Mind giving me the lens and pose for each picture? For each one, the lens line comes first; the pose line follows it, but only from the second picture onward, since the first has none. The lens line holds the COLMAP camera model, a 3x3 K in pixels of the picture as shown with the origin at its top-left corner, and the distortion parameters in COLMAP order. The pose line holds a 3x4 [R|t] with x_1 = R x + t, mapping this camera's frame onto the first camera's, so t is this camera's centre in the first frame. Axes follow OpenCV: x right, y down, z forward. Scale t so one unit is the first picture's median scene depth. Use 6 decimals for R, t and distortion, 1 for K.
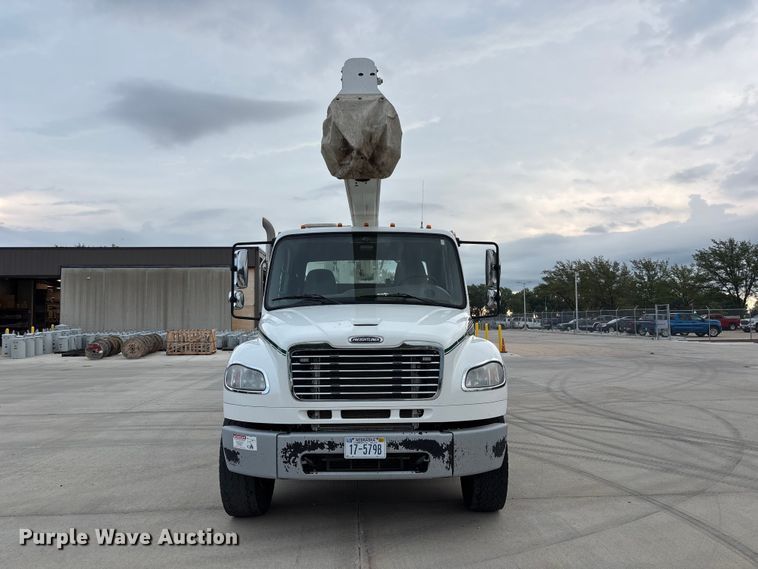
lens RADIAL K [[573.9, 0, 381.7], [0, 573.9, 287.6], [0, 0, 1]] dist [0.049395, -0.046924]
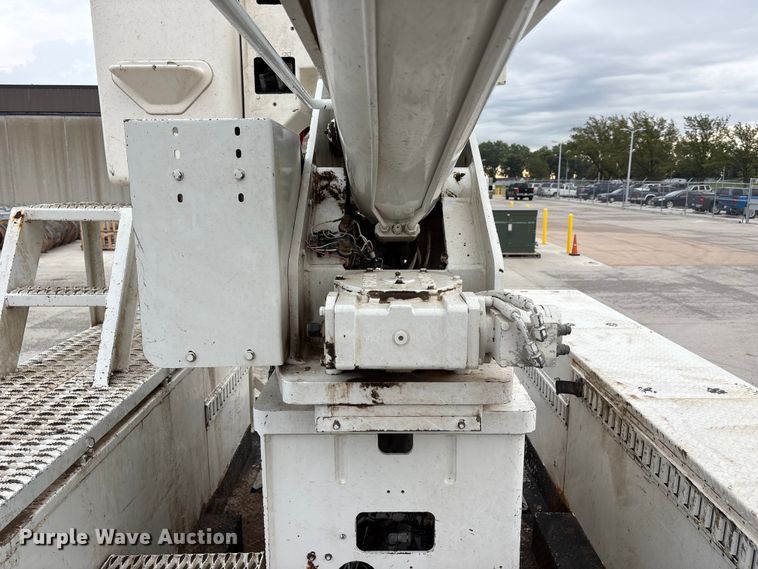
lens RADIAL K [[573.9, 0, 379.0], [0, 573.9, 290.5], [0, 0, 1]] dist [0.049395, -0.046924]
pose [[0.999676, 0.022010, -0.012771, -0.063221], [-0.018133, 0.968256, 0.249303, -0.069581], [0.017853, -0.248991, 0.968341, 1.591228]]
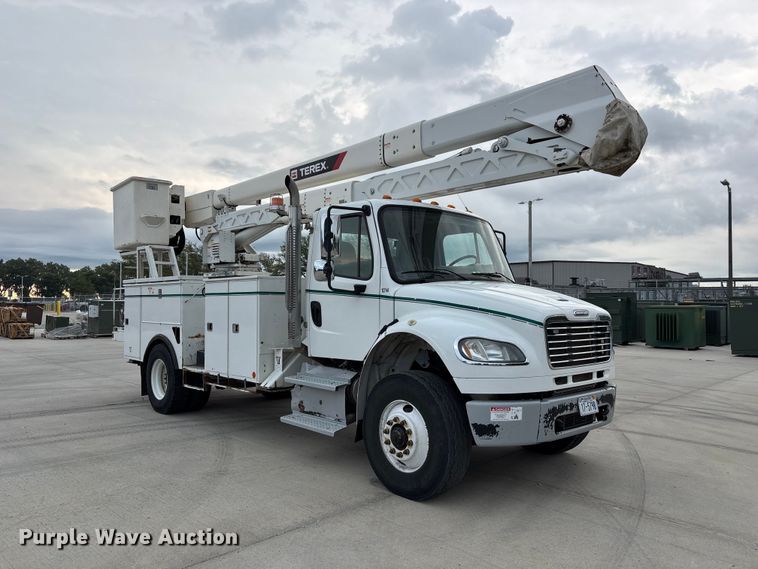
lens RADIAL K [[573.9, 0, 384.8], [0, 573.9, 291.7], [0, 0, 1]] dist [0.049395, -0.046924]
pose [[0.739417, 0.026745, 0.672717, -0.850383], [-0.051982, 0.998496, 0.017439, 0.037998], [-0.671238, -0.047863, 0.739695, 0.321734]]
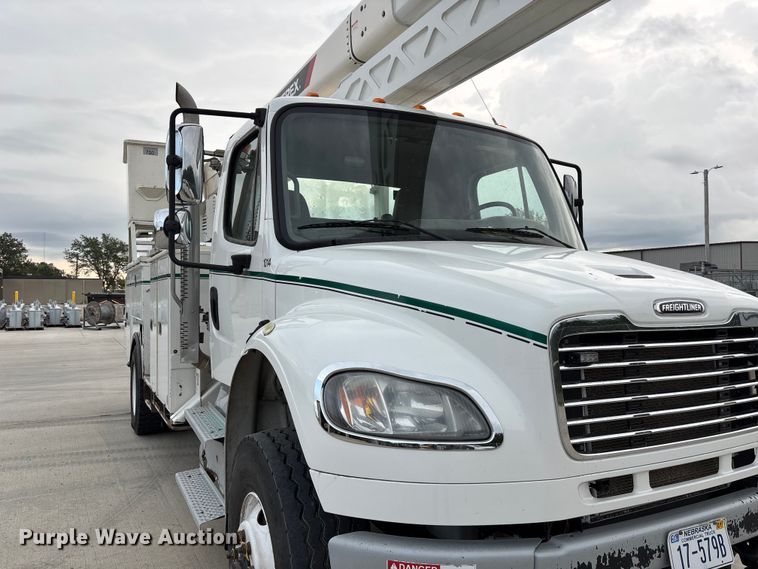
lens RADIAL K [[573.9, 0, 381.7], [0, 573.9, 284.0], [0, 0, 1]] dist [0.049395, -0.046924]
pose [[0.894540, 0.015229, 0.446728, -0.344036], [-0.033040, 0.998938, 0.032105, 0.051191], [-0.445765, -0.043479, 0.894094, 0.542840]]
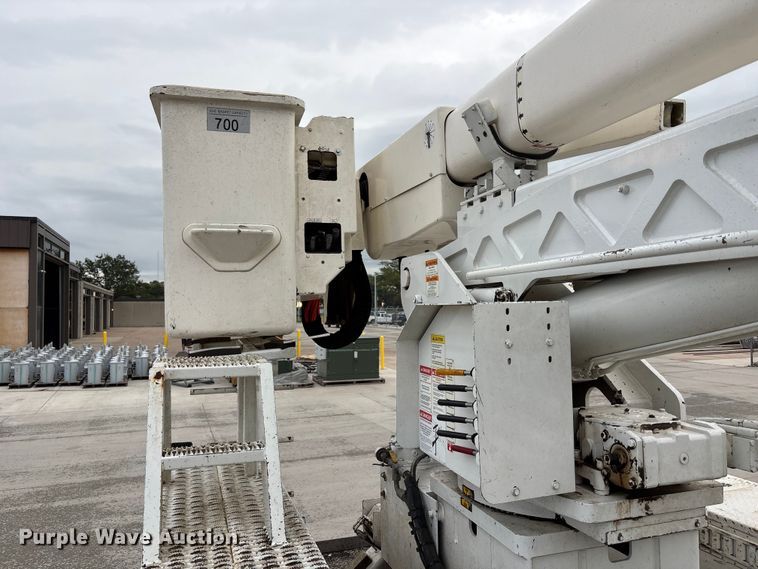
lens RADIAL K [[573.9, 0, 381.3], [0, 573.9, 288.3], [0, 0, 1]] dist [0.049395, -0.046924]
pose [[0.954356, 0.017330, 0.298167, -0.245402], [-0.024567, 0.999487, 0.020542, -0.084219], [-0.297658, -0.026929, 0.954293, 1.567172]]
